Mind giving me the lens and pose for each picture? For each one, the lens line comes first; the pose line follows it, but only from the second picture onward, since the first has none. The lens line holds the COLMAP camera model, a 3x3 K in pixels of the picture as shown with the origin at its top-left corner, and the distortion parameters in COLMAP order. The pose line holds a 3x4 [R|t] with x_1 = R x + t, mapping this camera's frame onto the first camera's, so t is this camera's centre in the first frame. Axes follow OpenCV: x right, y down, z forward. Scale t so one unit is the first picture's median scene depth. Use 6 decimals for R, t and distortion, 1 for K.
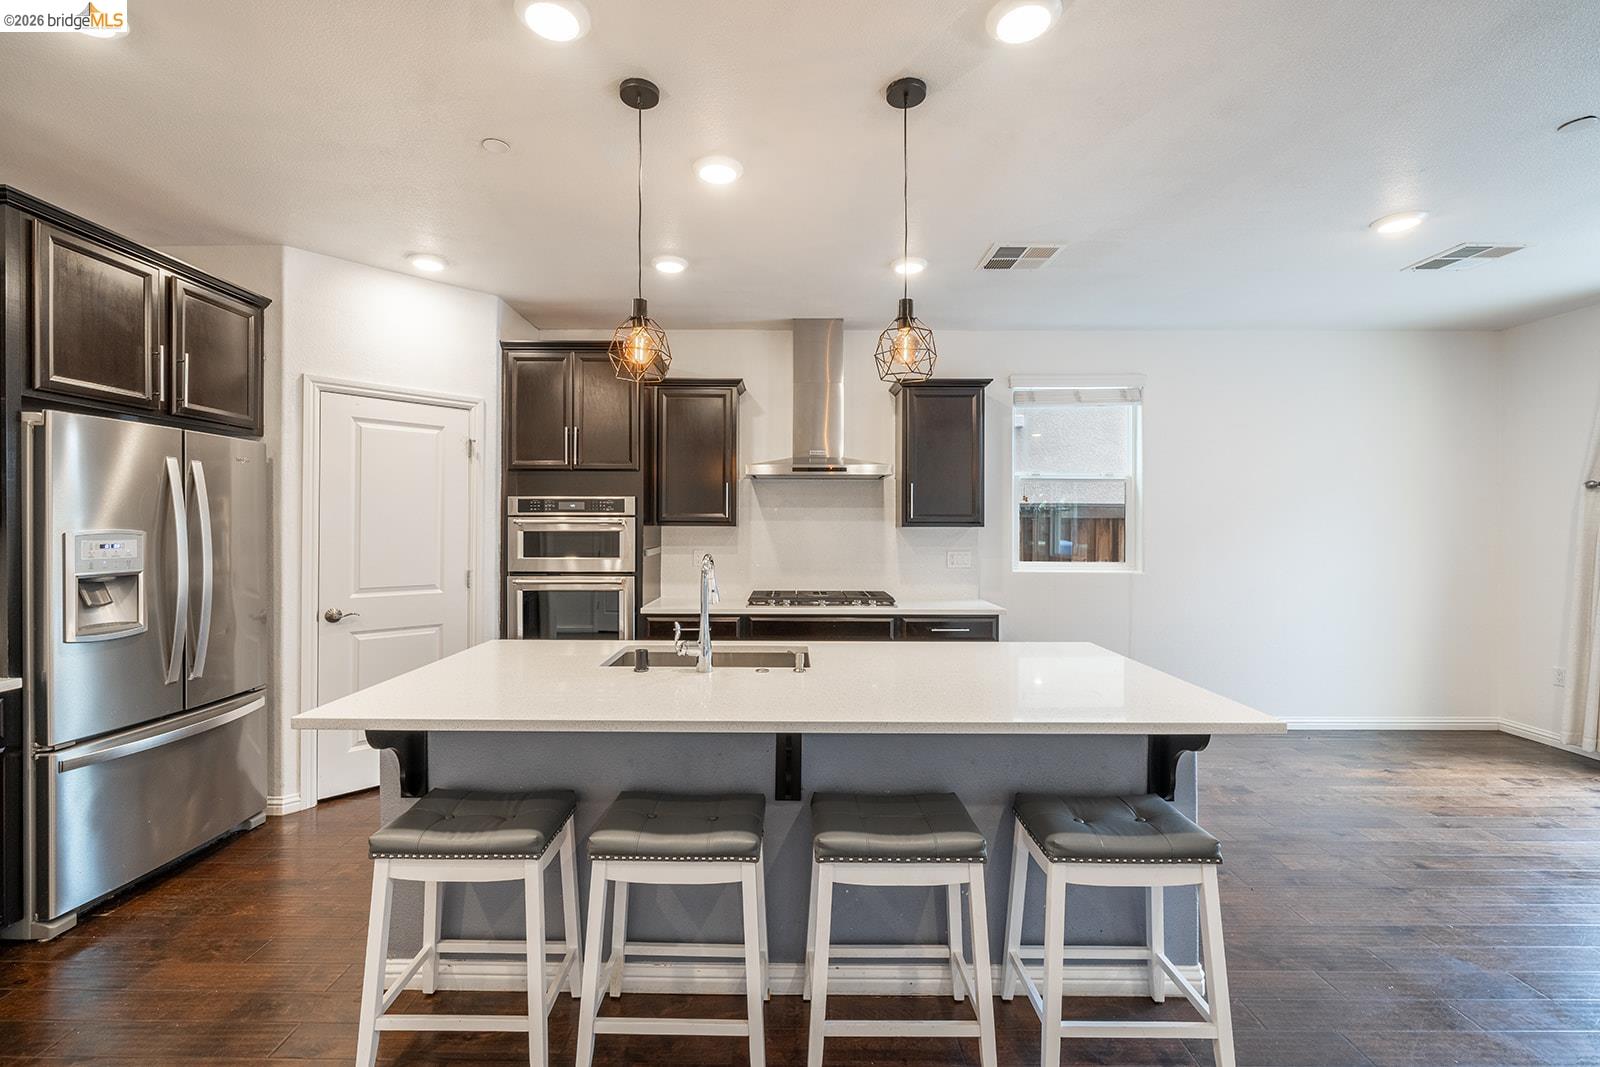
lens RADIAL K [[677.3, 0, 793.9], [0, 677.3, 529.9], [0, 0, 1]] dist [-0.001939, 0.000226]
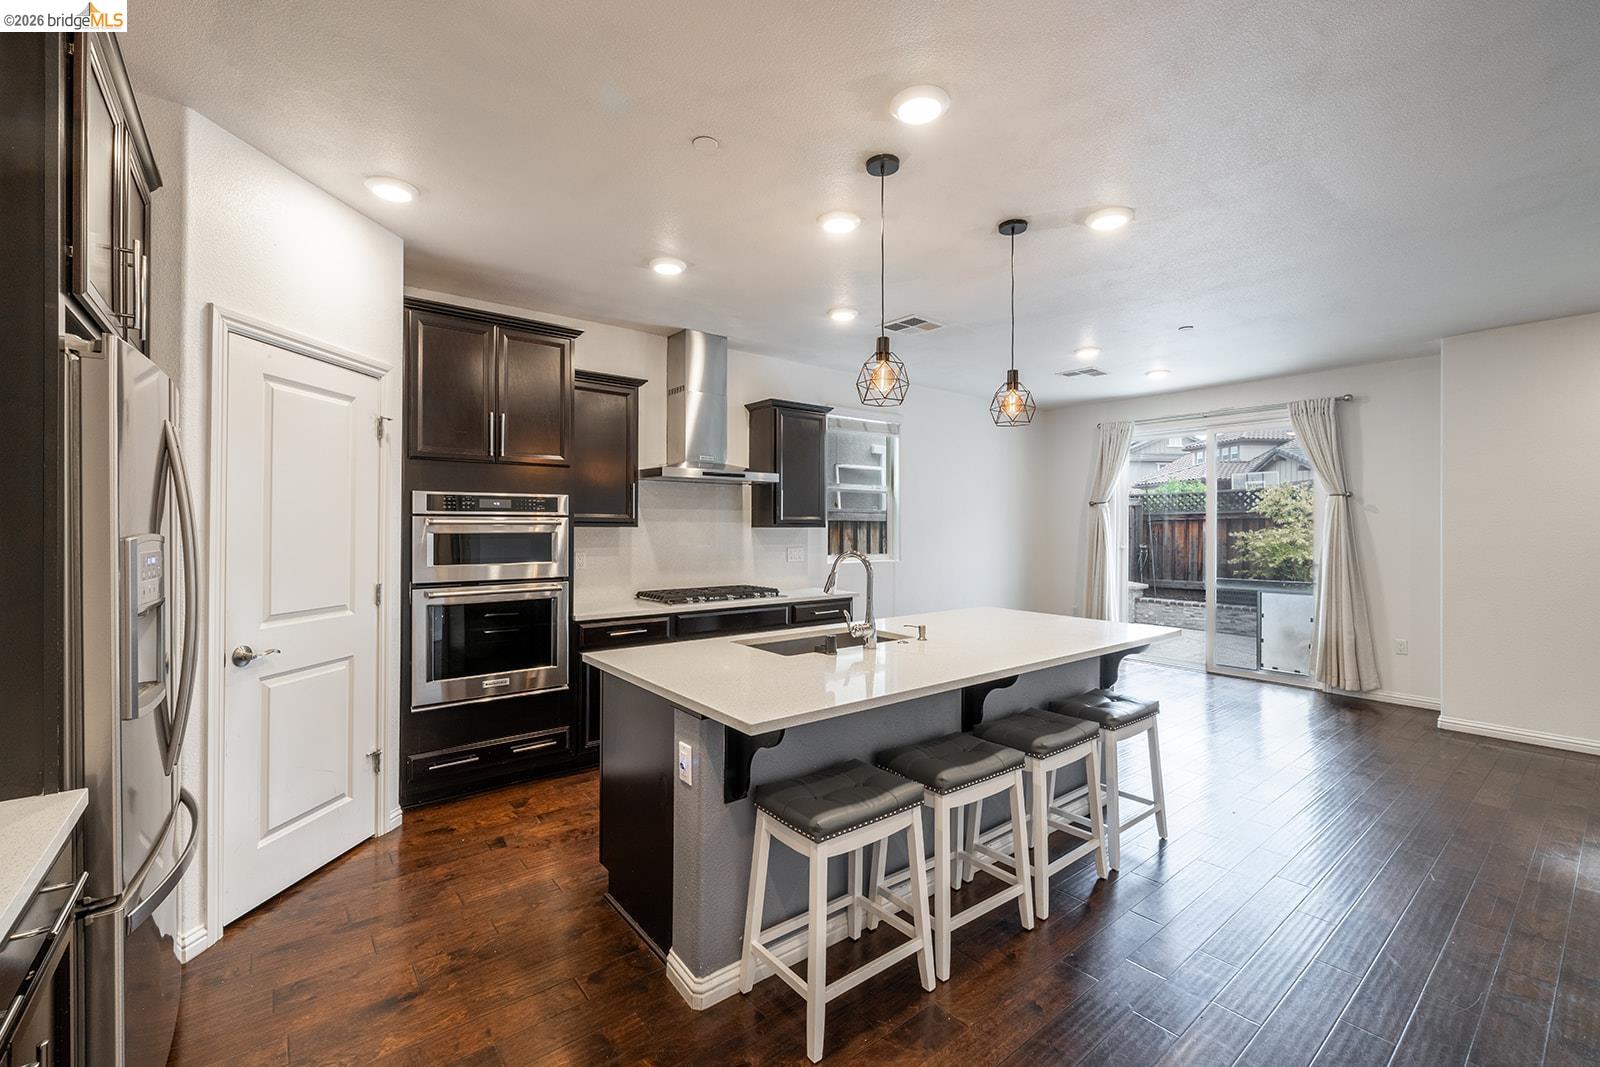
lens RADIAL K [[677.3, 0, 803.9], [0, 677.3, 531.0], [0, 0, 1]] dist [-0.001939, 0.000226]
pose [[0.778721, -0.004010, 0.627358, -0.563946], [0.001787, 0.999990, 0.004174, -0.003606], [-0.627368, -0.002130, 0.778720, 0.080196]]
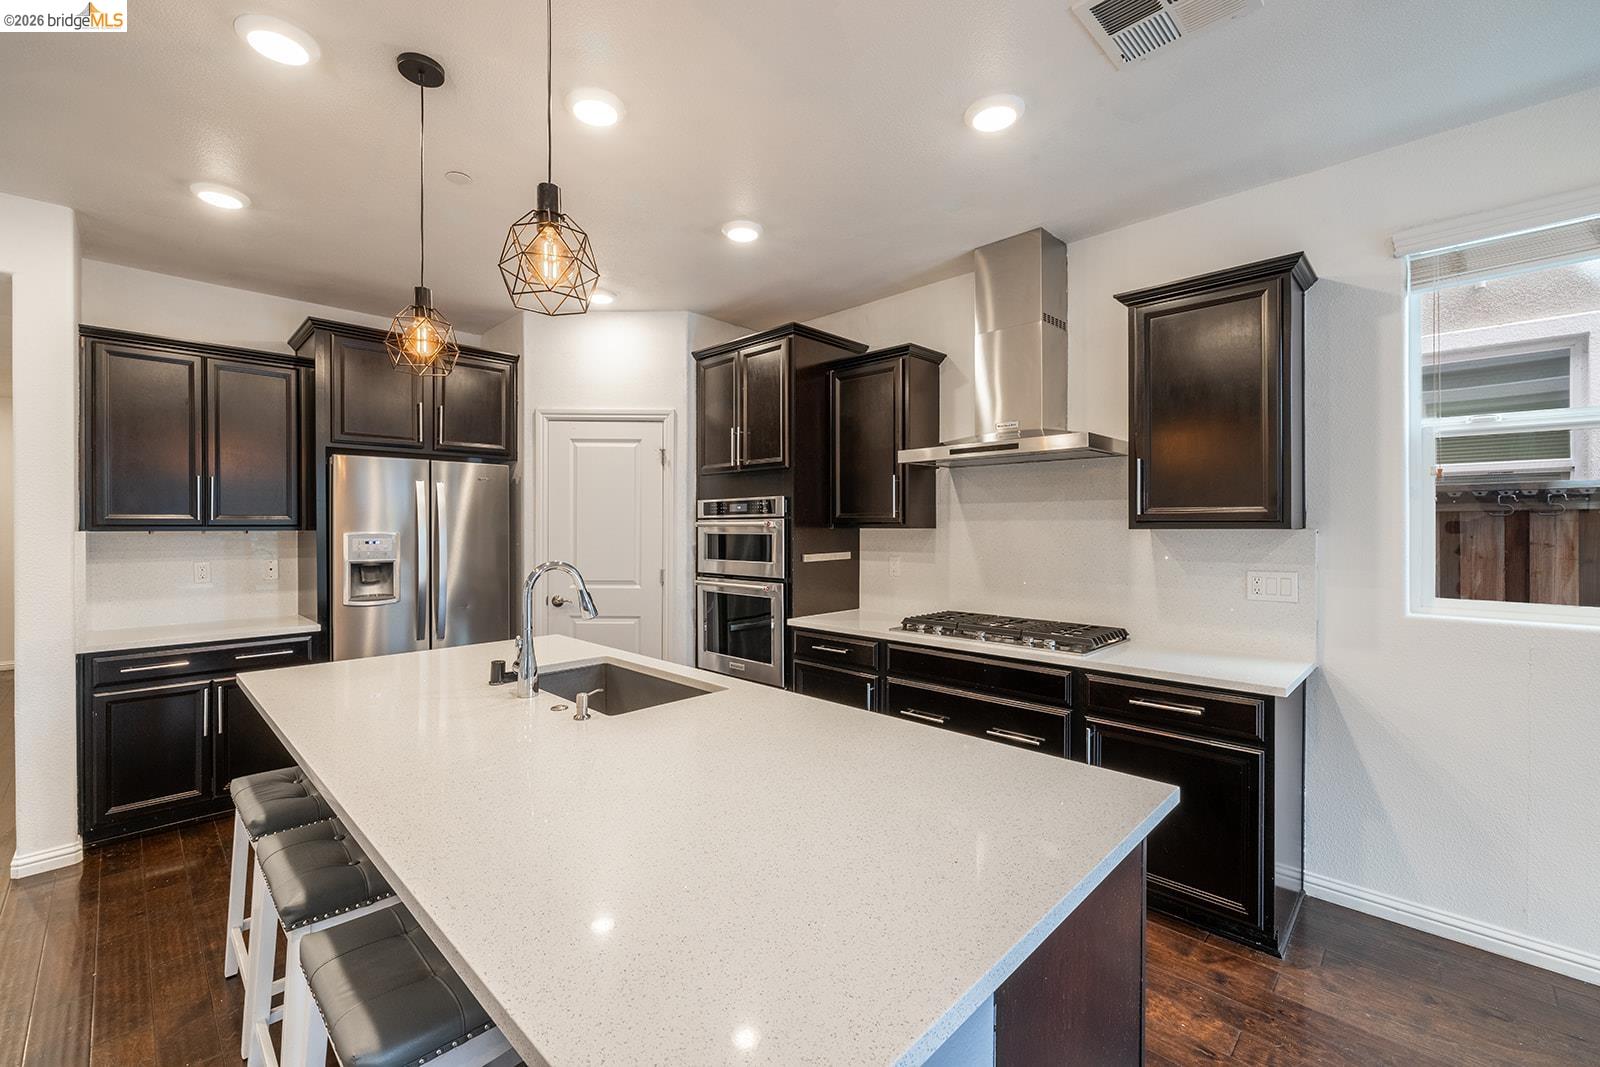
lens RADIAL K [[677.3, 0, 790.4], [0, 677.3, 526.8], [0, 0, 1]] dist [-0.001939, 0.000226]
pose [[0.701891, -0.003467, -0.712276, 0.420364], [-0.001995, 0.999975, -0.006833, -0.001631], [0.712282, 0.006217, 0.701866, 0.368474]]
